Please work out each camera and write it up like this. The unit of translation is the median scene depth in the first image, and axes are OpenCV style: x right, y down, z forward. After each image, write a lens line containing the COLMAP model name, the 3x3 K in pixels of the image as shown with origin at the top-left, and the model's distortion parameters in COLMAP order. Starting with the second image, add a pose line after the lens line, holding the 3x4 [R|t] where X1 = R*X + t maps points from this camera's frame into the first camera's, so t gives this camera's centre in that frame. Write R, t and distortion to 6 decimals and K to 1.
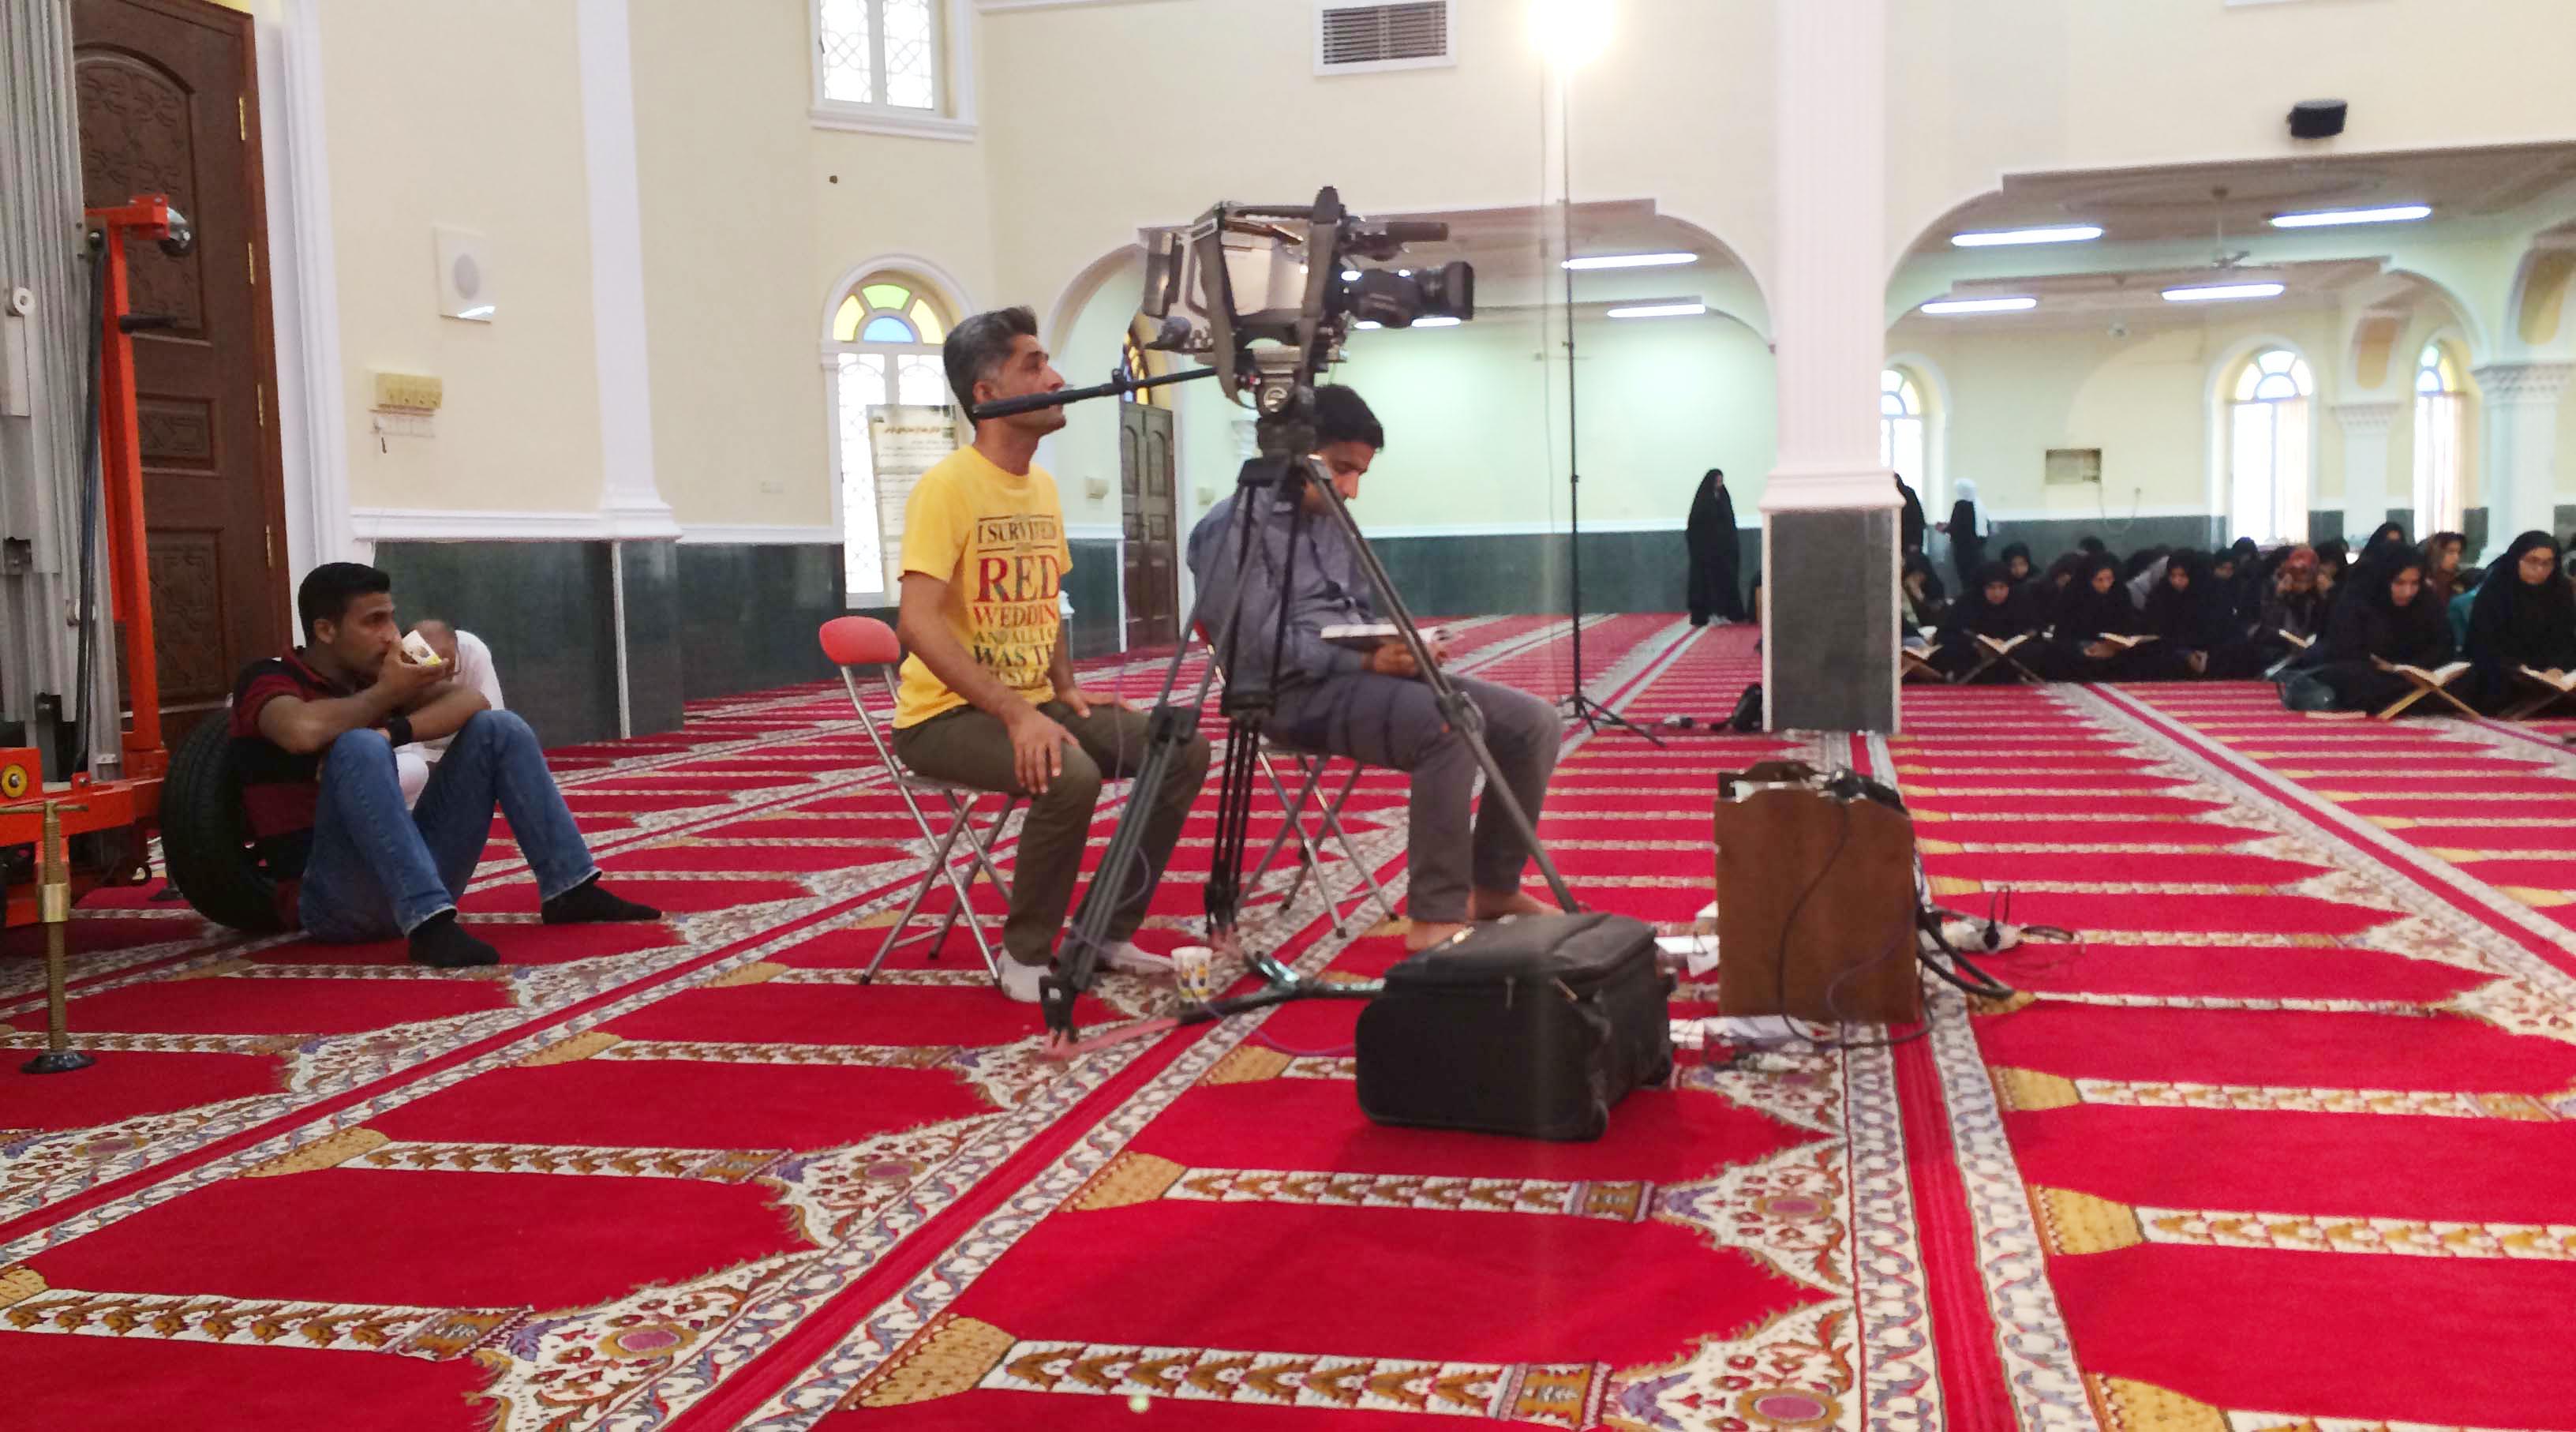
lens RADIAL K [[2194.3, 0, 1309.1], [0, 2194.3, 711.6], [0, 0, 1]] dist [0.036681, -0.008941]
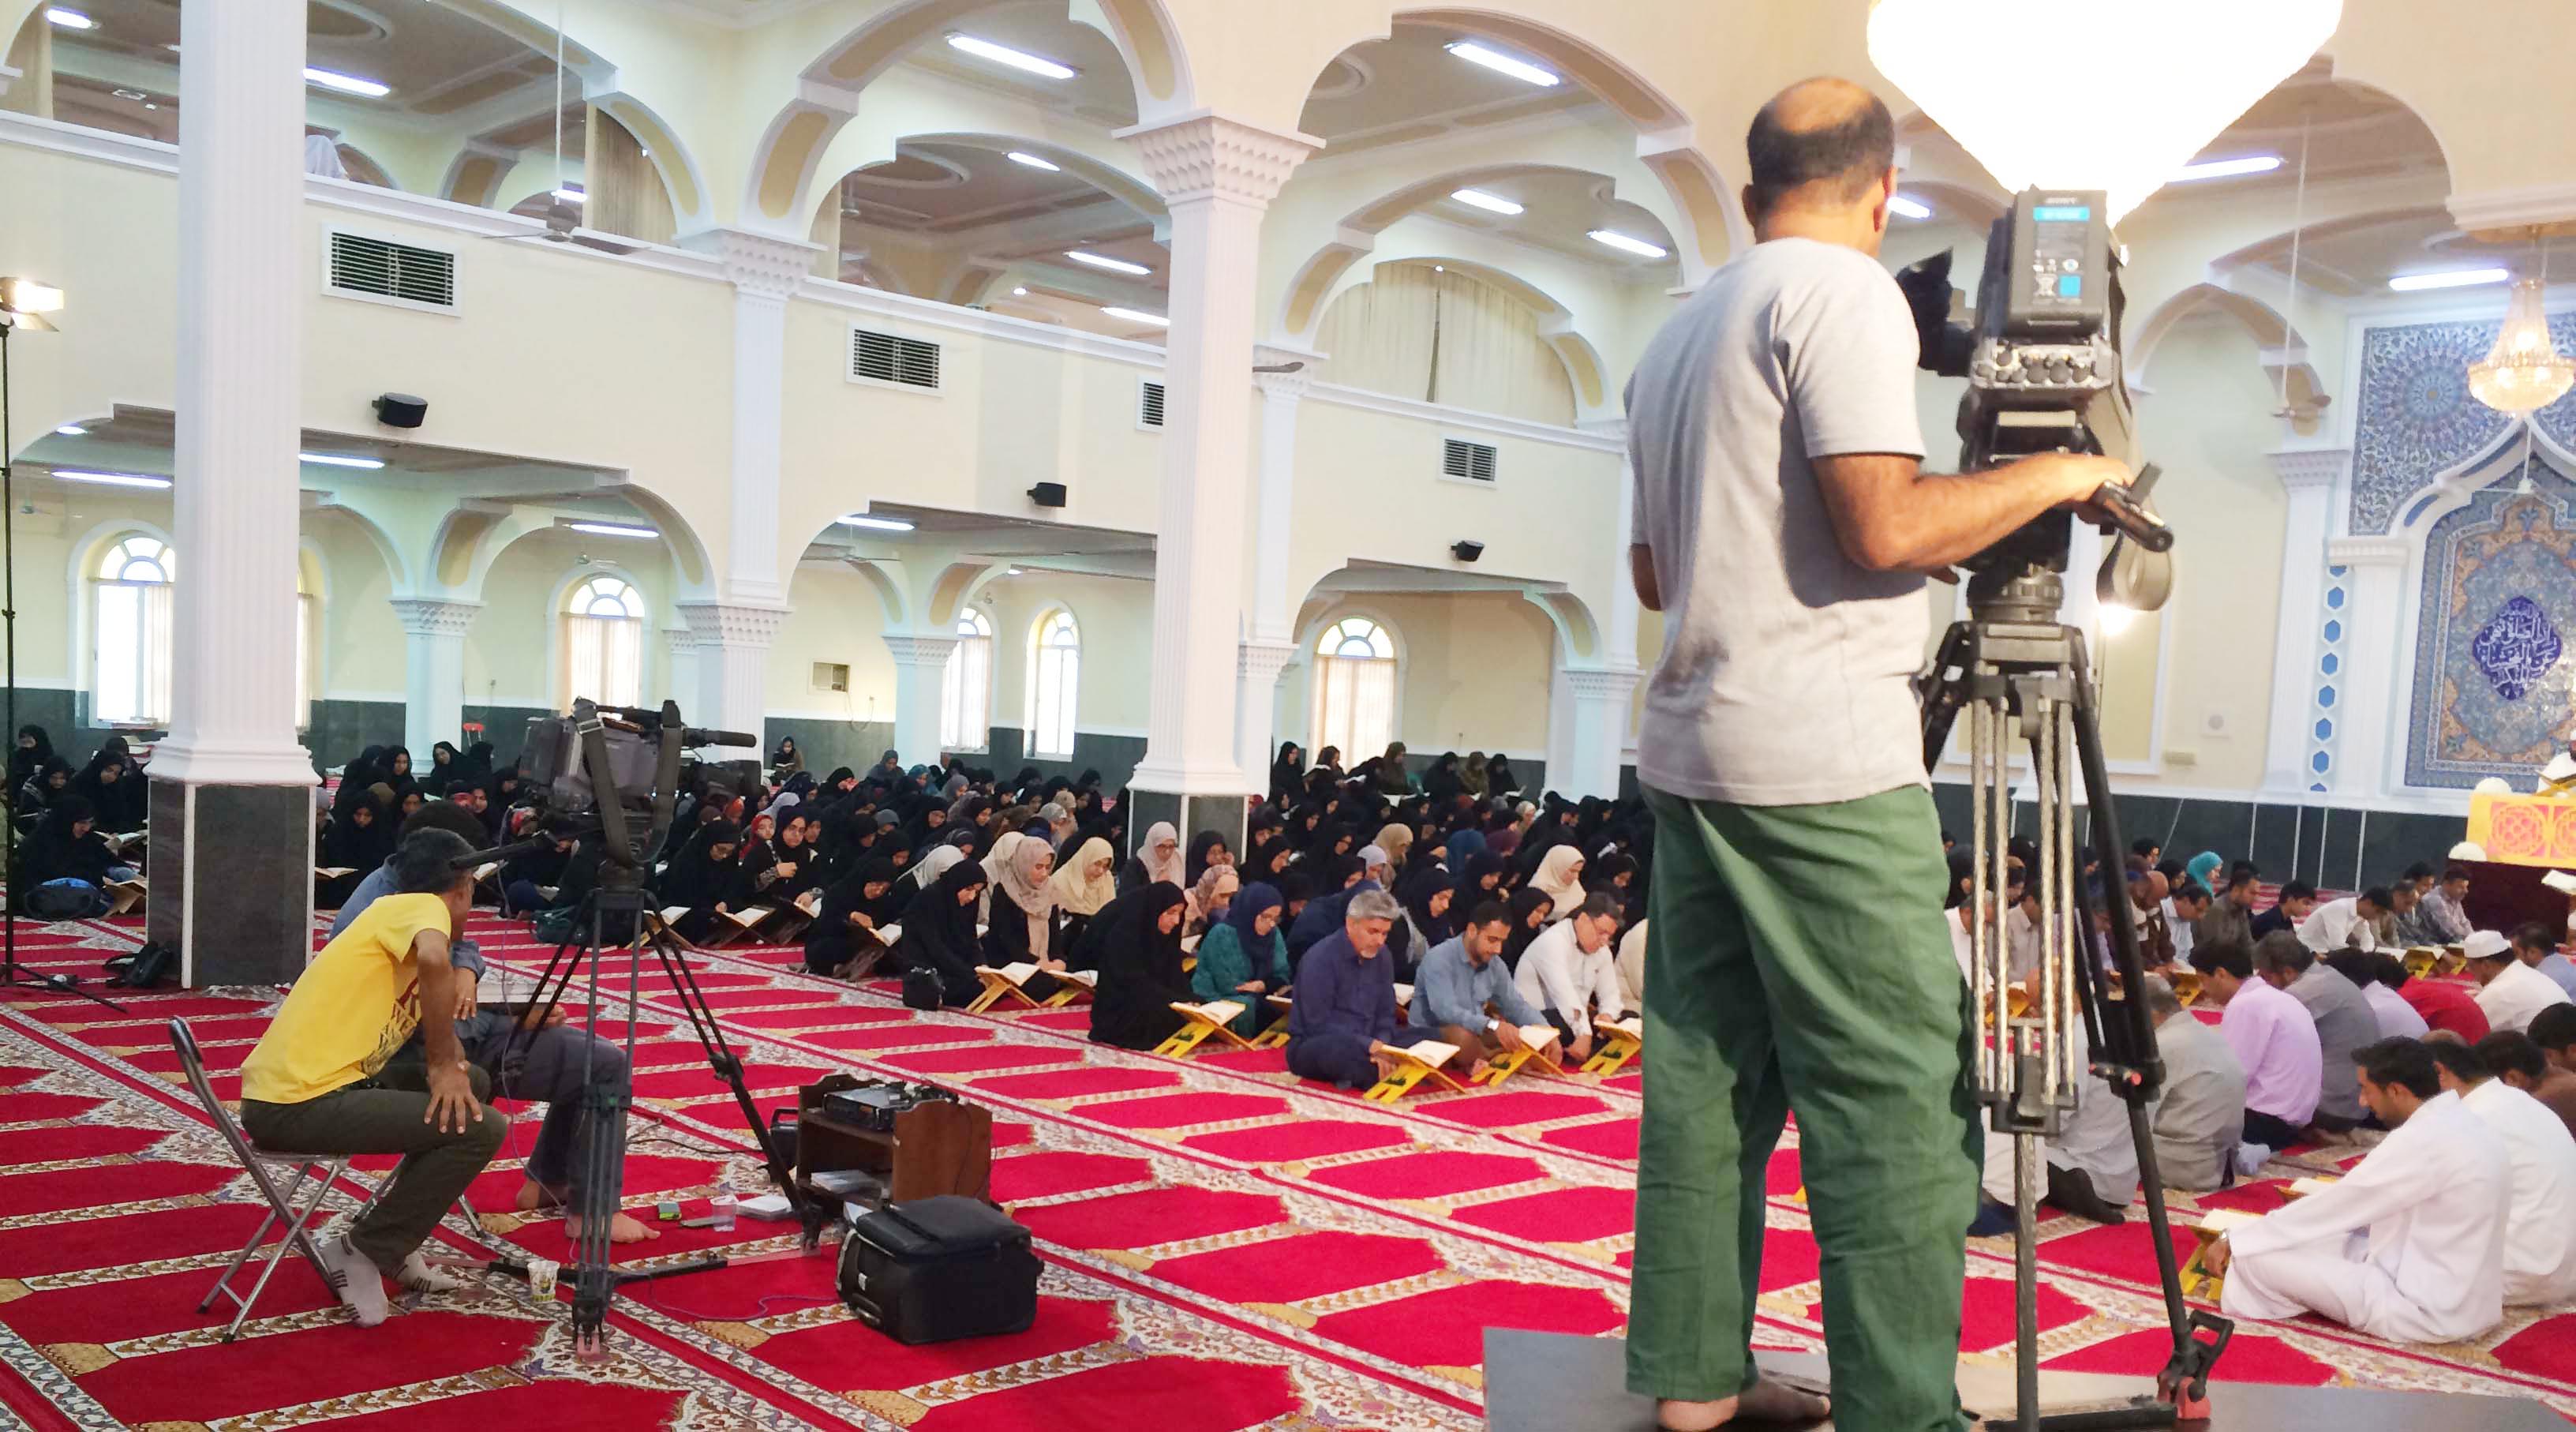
lens RADIAL K [[2194.3, 0, 1286.5], [0, 2194.3, 728.2], [0, 0, 1]] dist [0.036681, -0.008941]
pose [[0.545696, 0.041434, 0.836958, -1.282097], [0.000306, 0.998767, -0.049644, -0.200061], [-0.837983, 0.027347, 0.545010, -0.140705]]
